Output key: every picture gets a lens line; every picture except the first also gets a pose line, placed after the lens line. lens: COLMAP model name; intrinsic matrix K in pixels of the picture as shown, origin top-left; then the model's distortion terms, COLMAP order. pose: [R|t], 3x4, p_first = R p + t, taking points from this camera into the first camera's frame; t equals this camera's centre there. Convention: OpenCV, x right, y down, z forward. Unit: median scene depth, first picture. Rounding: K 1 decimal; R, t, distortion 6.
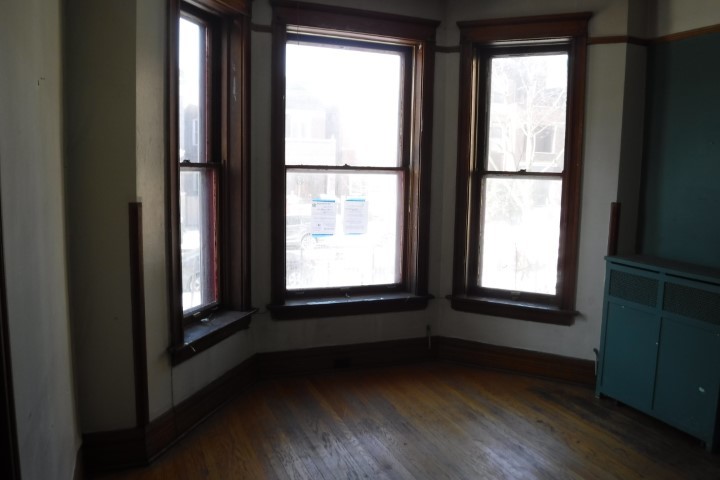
lens RADIAL K [[594.3, 0, 362.2], [0, 594.3, 233.0], [0, 0, 1]] dist [-0.083909, 0.009133]
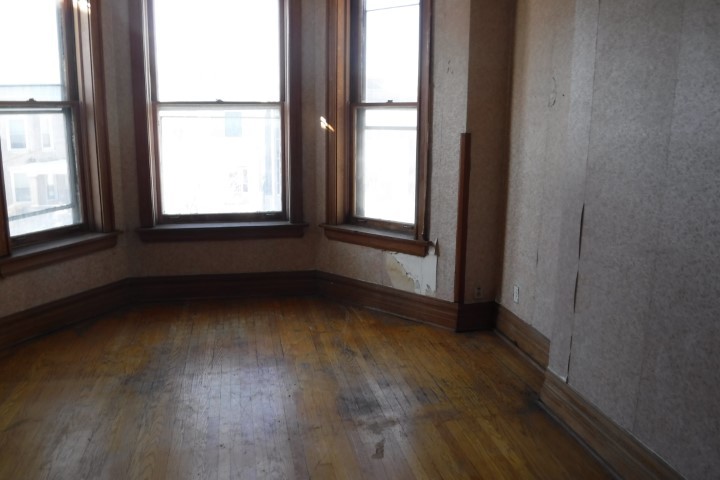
lens RADIAL K [[594.3, 0, 362.2], [0, 594.3, 233.0], [0, 0, 1]] dist [-0.083909, 0.009133]
pose [[0.987797, 0.014628, -0.155060, 0.400086], [0.001336, 0.994747, 0.102355, 0.014451], [0.155743, -0.101313, 0.982588, -0.022776]]
